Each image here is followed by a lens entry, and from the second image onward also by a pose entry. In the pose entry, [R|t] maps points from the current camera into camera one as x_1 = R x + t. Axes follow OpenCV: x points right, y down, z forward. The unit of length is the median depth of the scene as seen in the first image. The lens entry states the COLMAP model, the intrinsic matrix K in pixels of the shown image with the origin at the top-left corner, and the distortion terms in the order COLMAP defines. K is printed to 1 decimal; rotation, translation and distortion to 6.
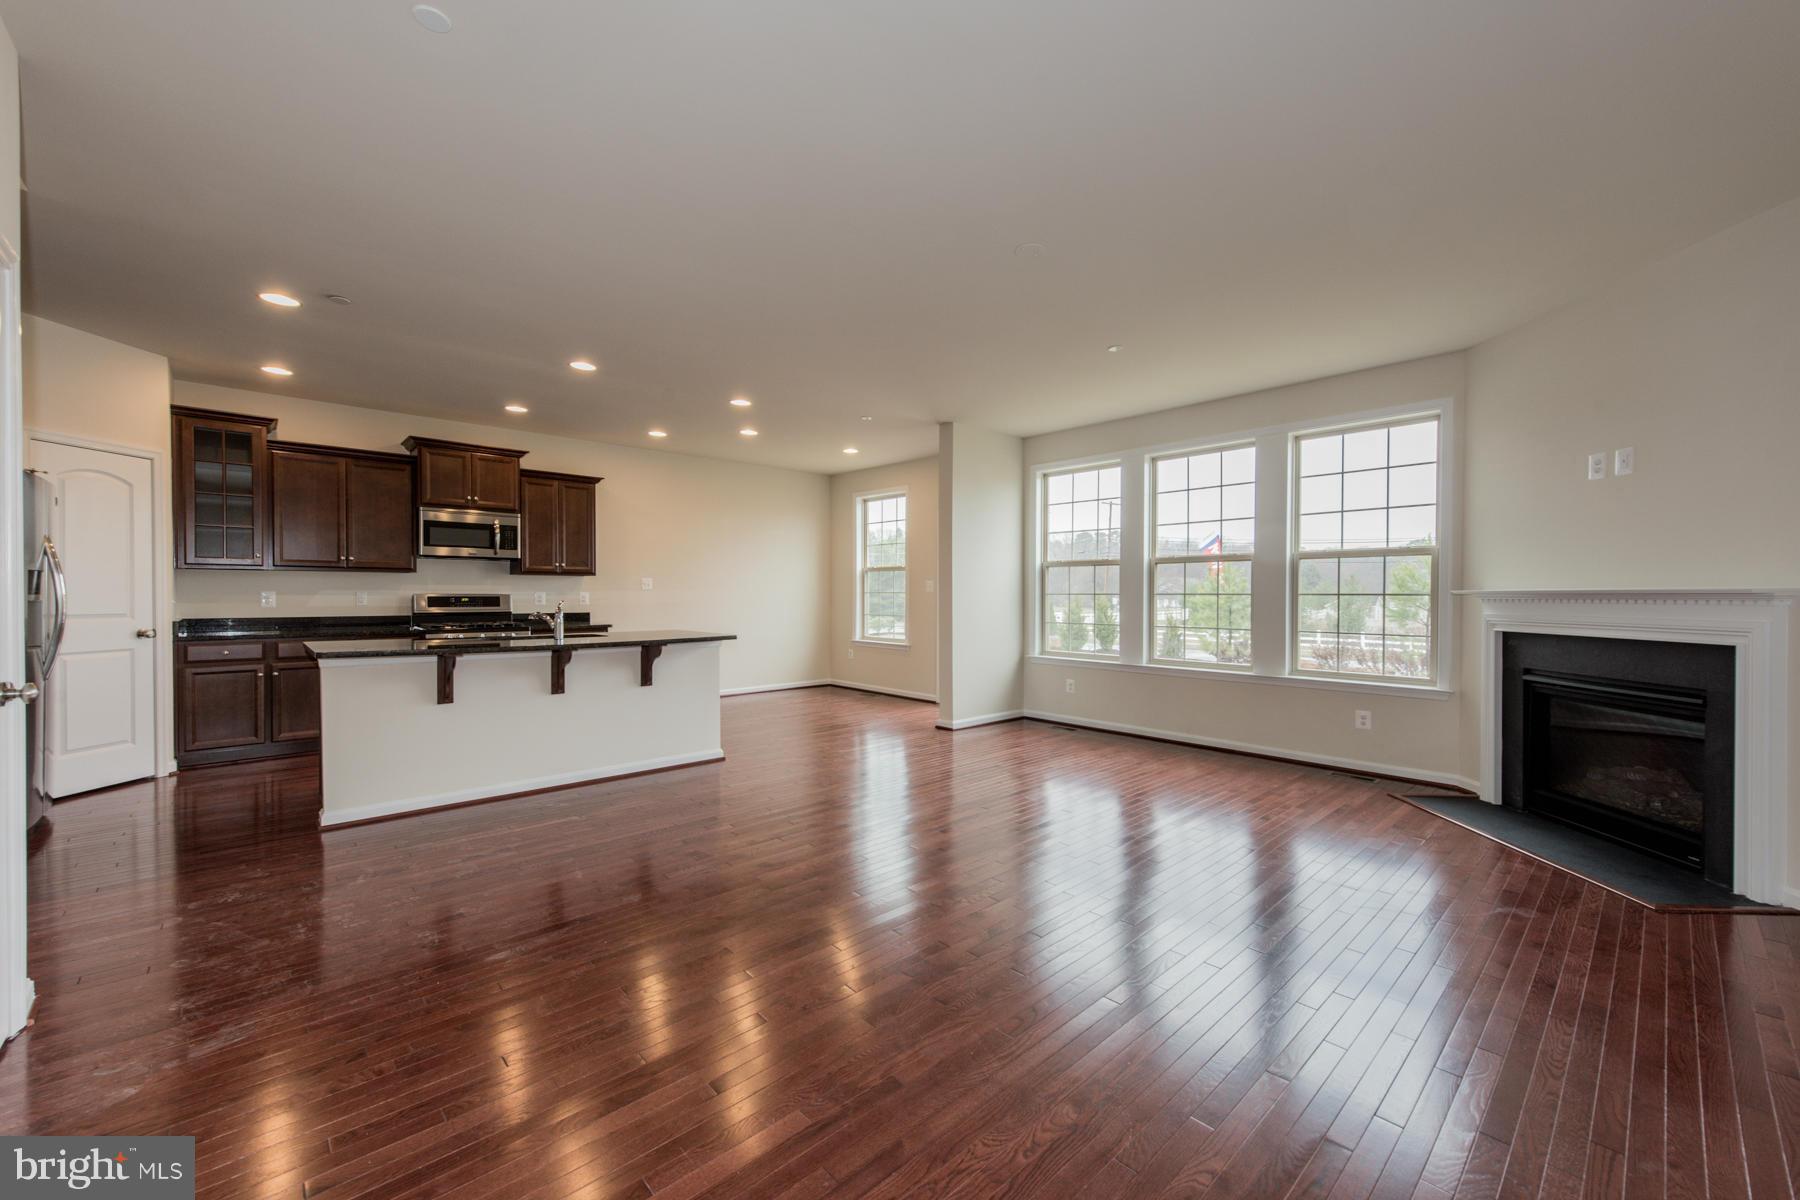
lens RADIAL K [[704.3, 0, 905.8], [0, 704.3, 601.5], [0, 0, 1]] dist [0.015753, -0.005041]
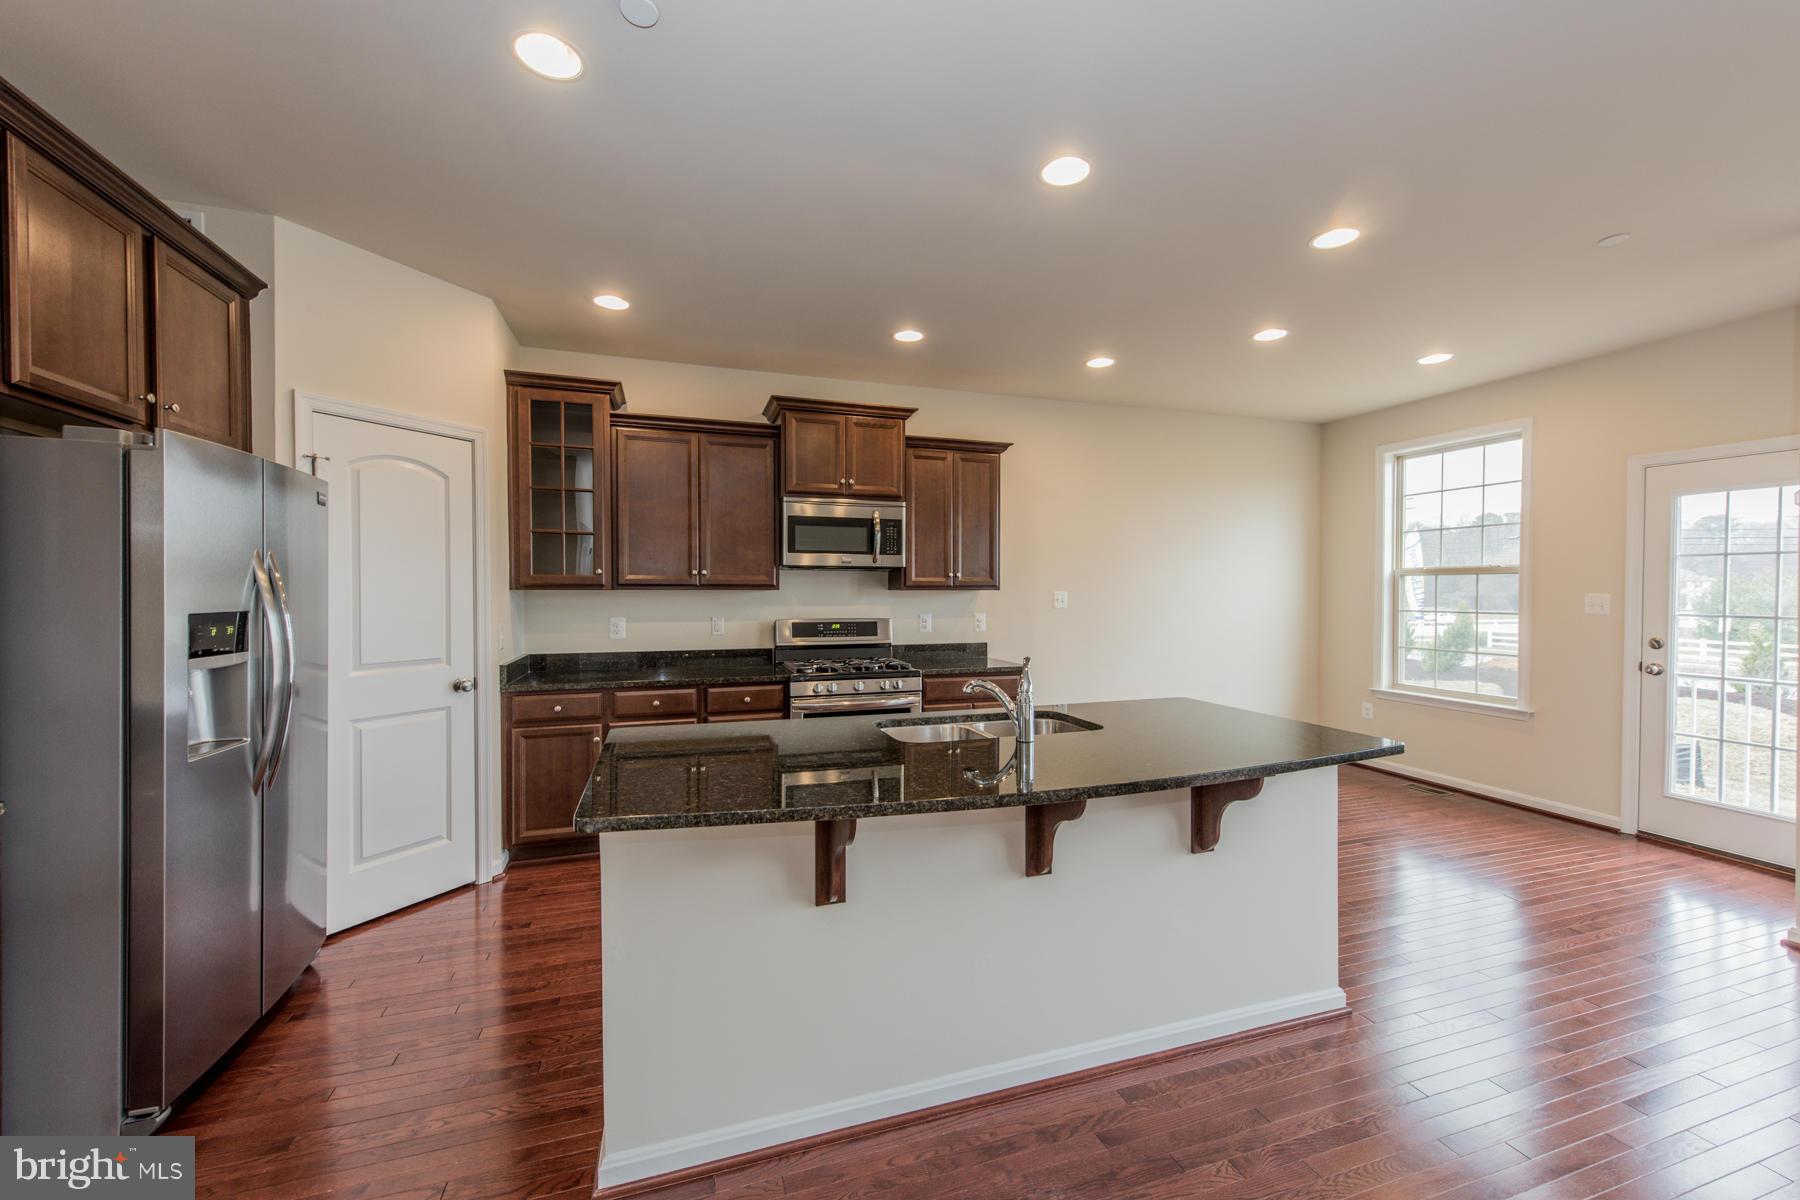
lens RADIAL K [[704.3, 0, 905.8], [0, 704.3, 601.5], [0, 0, 1]] dist [0.015753, -0.005041]
pose [[0.909714, 0.003356, -0.415222, -0.272524], [-0.002069, 0.999992, 0.003552, -0.031283], [0.415230, -0.002372, 0.909713, 0.396893]]
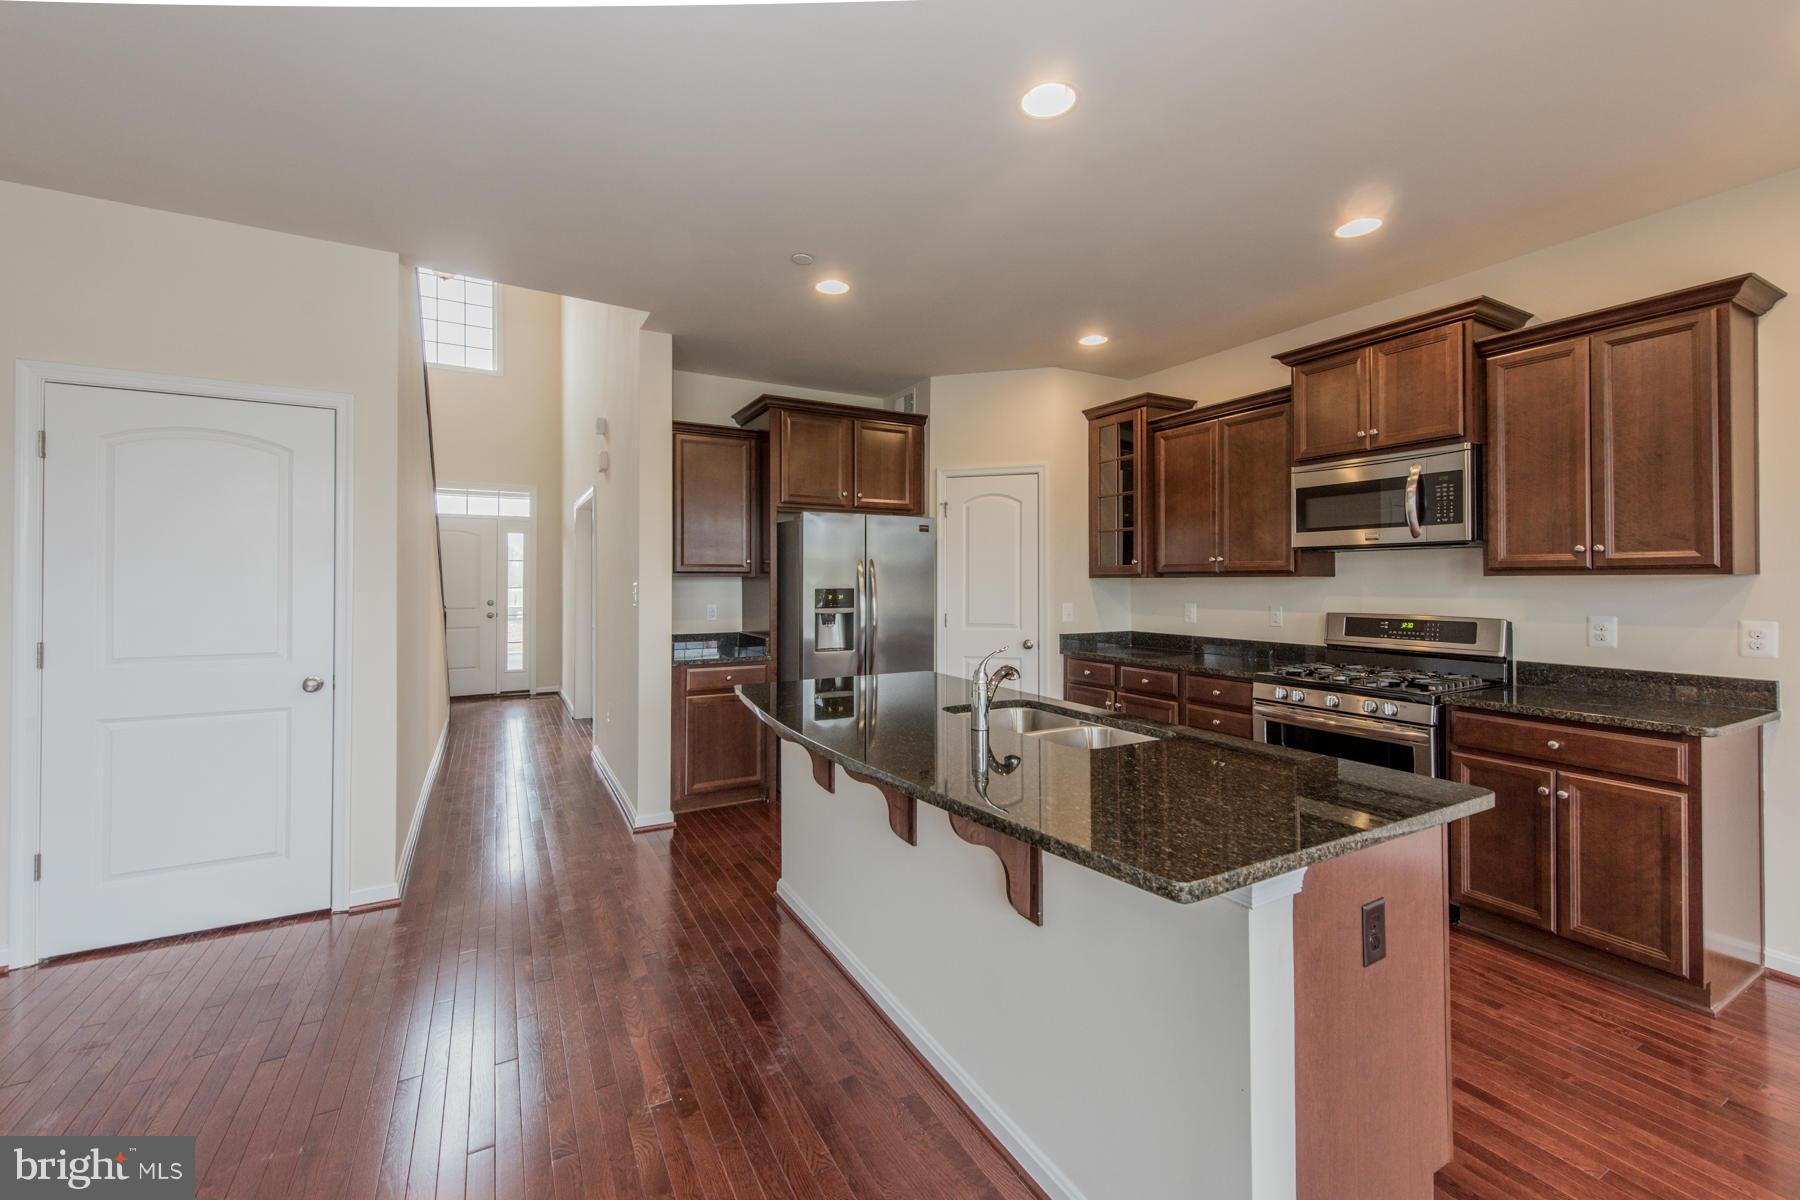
lens RADIAL K [[726.1, 0, 901.3], [0, 726.1, 575.1], [0, 0, 1]] dist [0.016880, -0.005135]
pose [[-0.241385, -0.010288, -0.970375, -0.007414], [-0.009464, 0.999921, -0.008247, -0.032953], [0.970383, 0.007193, -0.241464, 0.790601]]
